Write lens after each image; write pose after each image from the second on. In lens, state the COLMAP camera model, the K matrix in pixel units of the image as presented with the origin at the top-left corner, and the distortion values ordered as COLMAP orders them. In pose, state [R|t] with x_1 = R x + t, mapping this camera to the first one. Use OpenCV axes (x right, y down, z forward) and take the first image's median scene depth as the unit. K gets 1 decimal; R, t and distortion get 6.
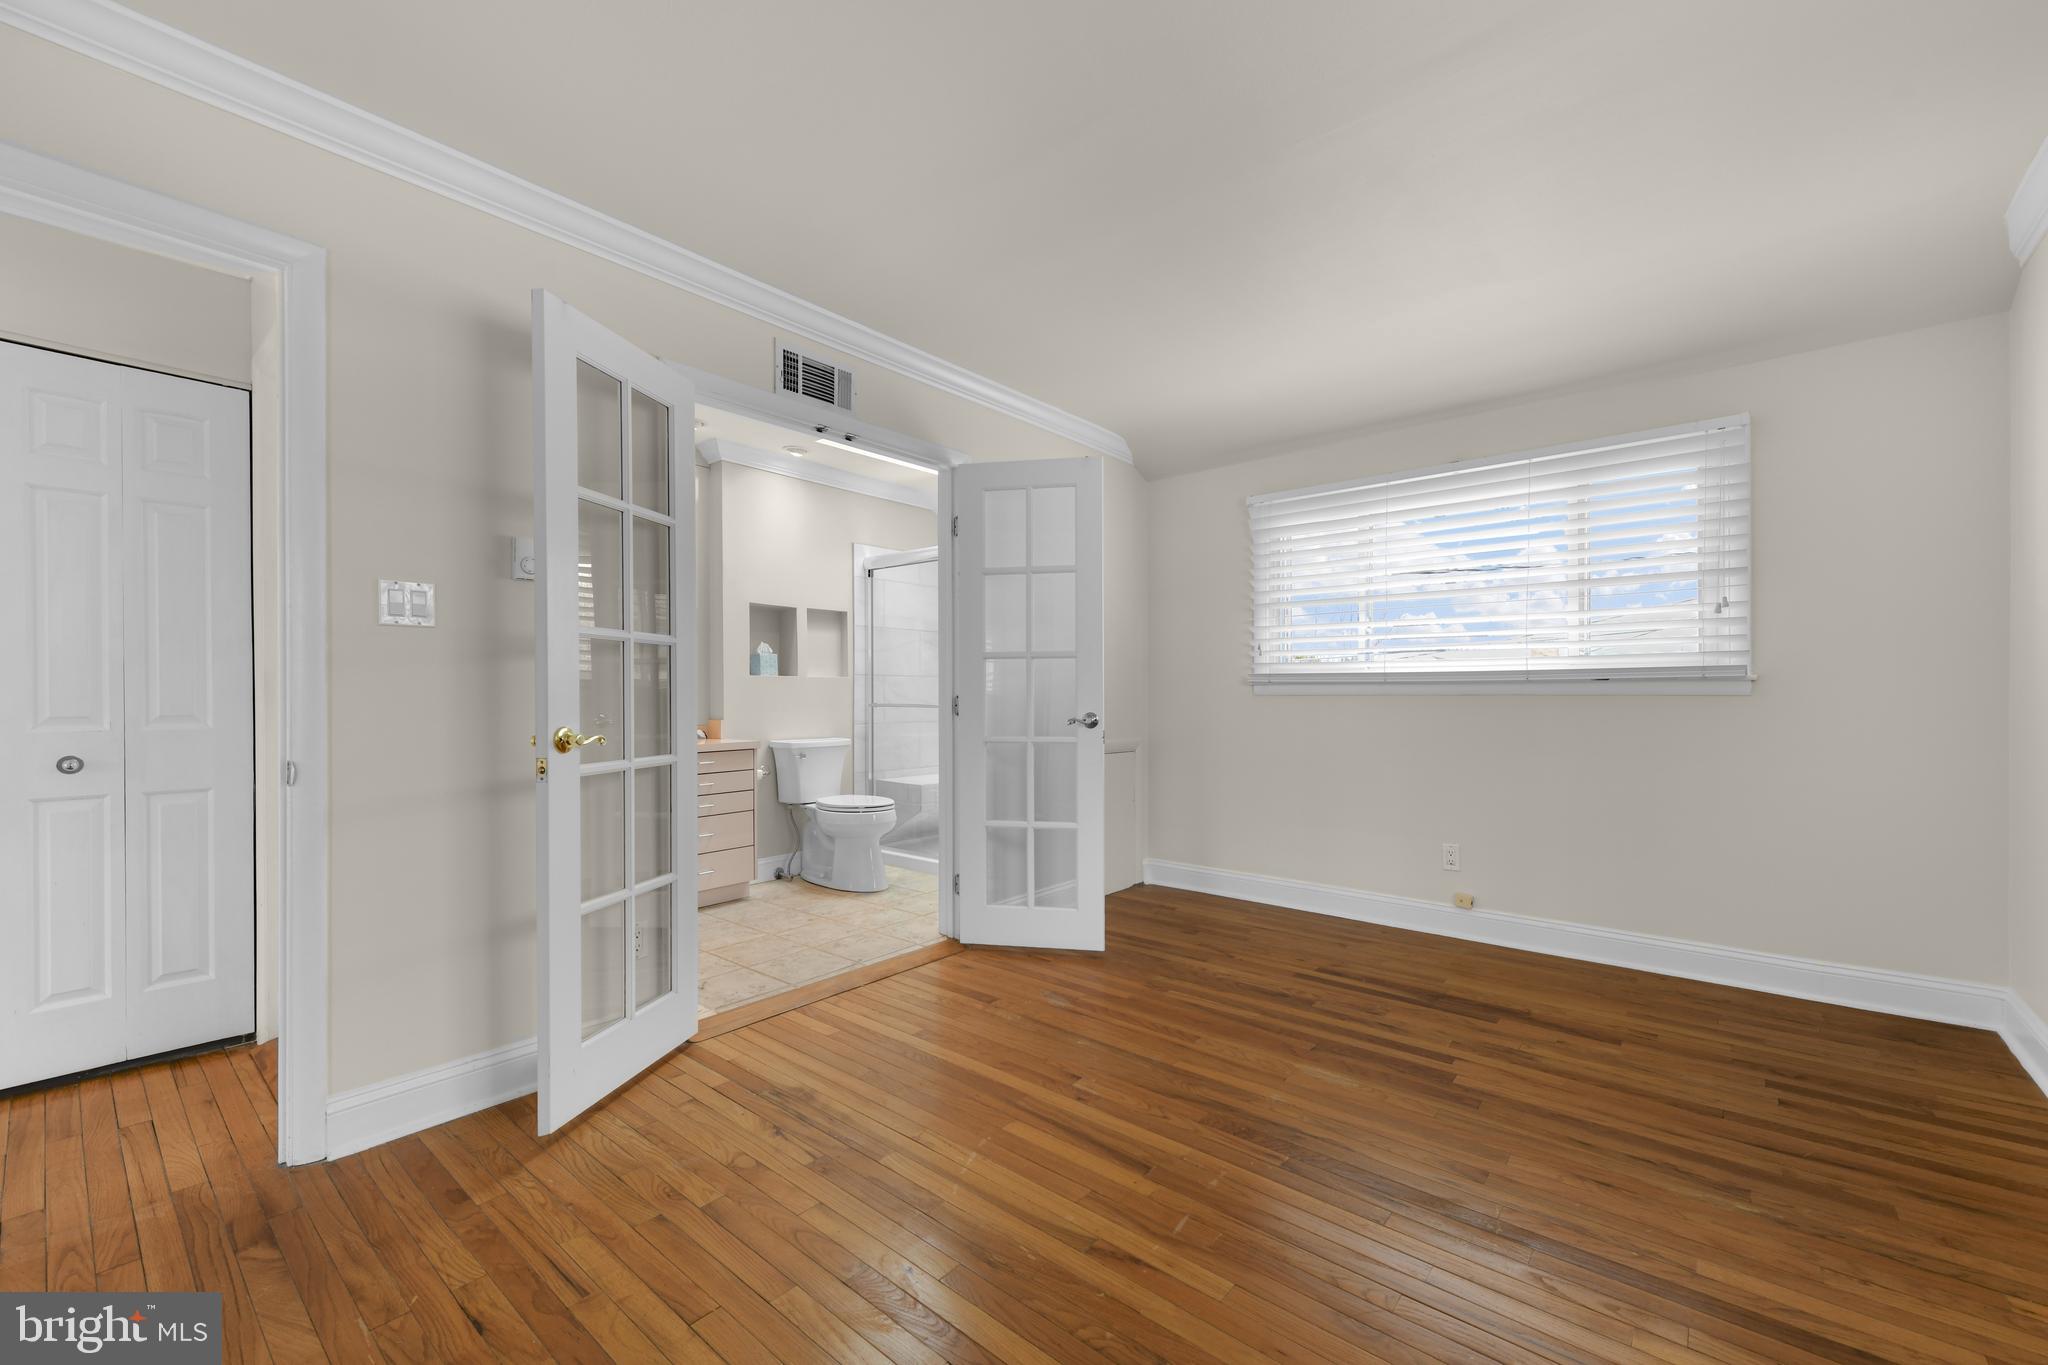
lens RADIAL K [[816.3, 0, 1024.0], [0, 816.3, 682.5], [0, 0, 1]] dist [0.001580, 0.000113]
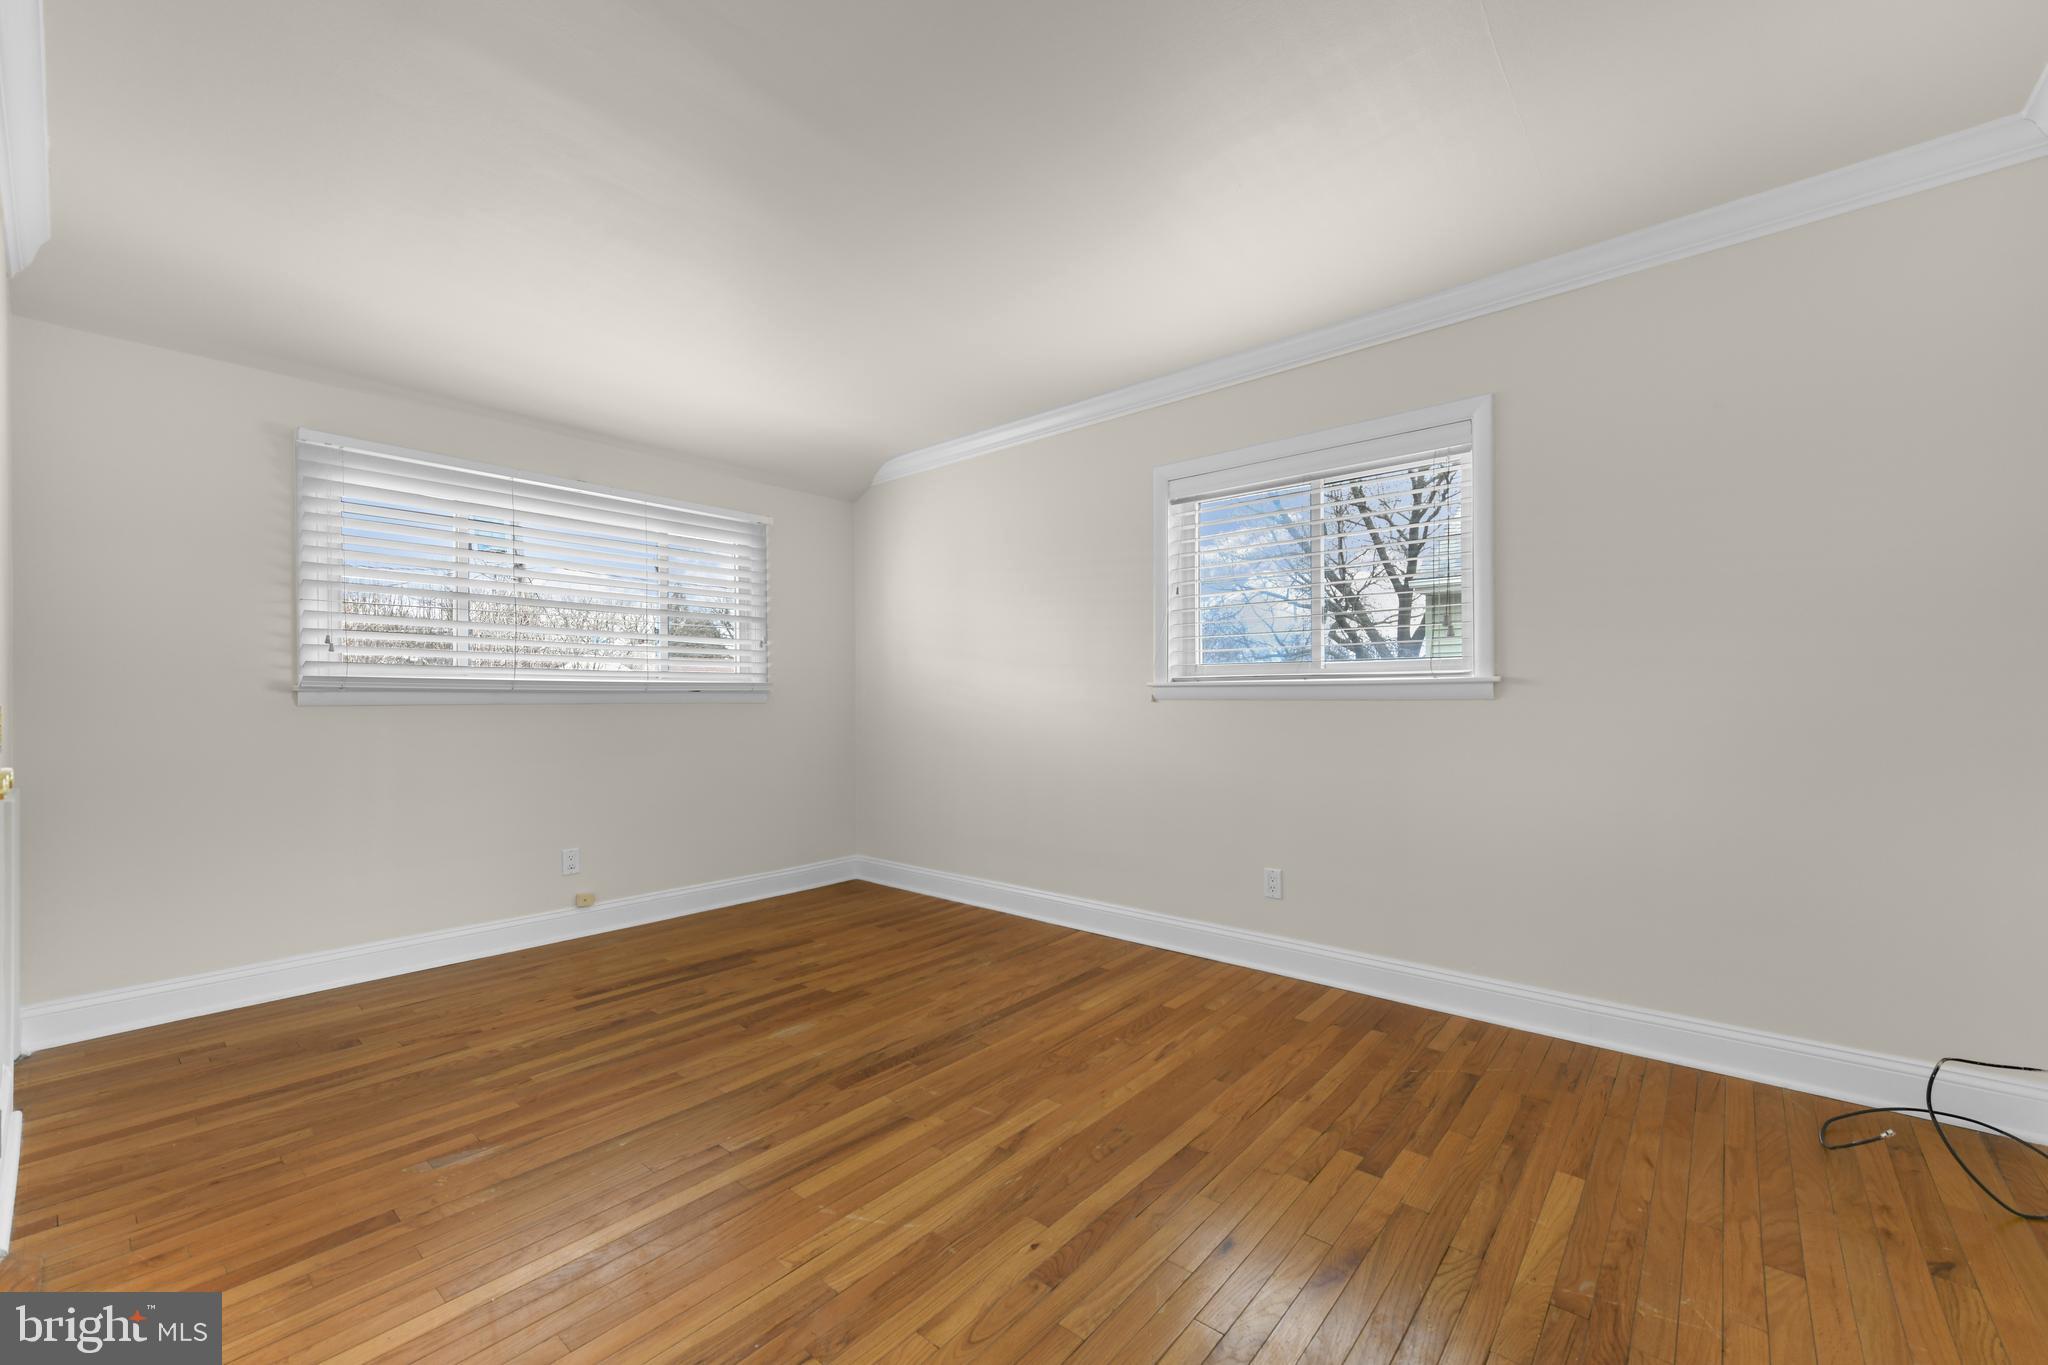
lens RADIAL K [[816.3, 0, 1024.0], [0, 816.3, 682.5], [0, 0, 1]] dist [0.001580, 0.000113]
pose [[0.002727, 0.022463, 0.999744, -0.646352], [-0.009038, 0.999707, -0.022438, 0.007929], [-0.999955, -0.008975, 0.002929, 0.542861]]
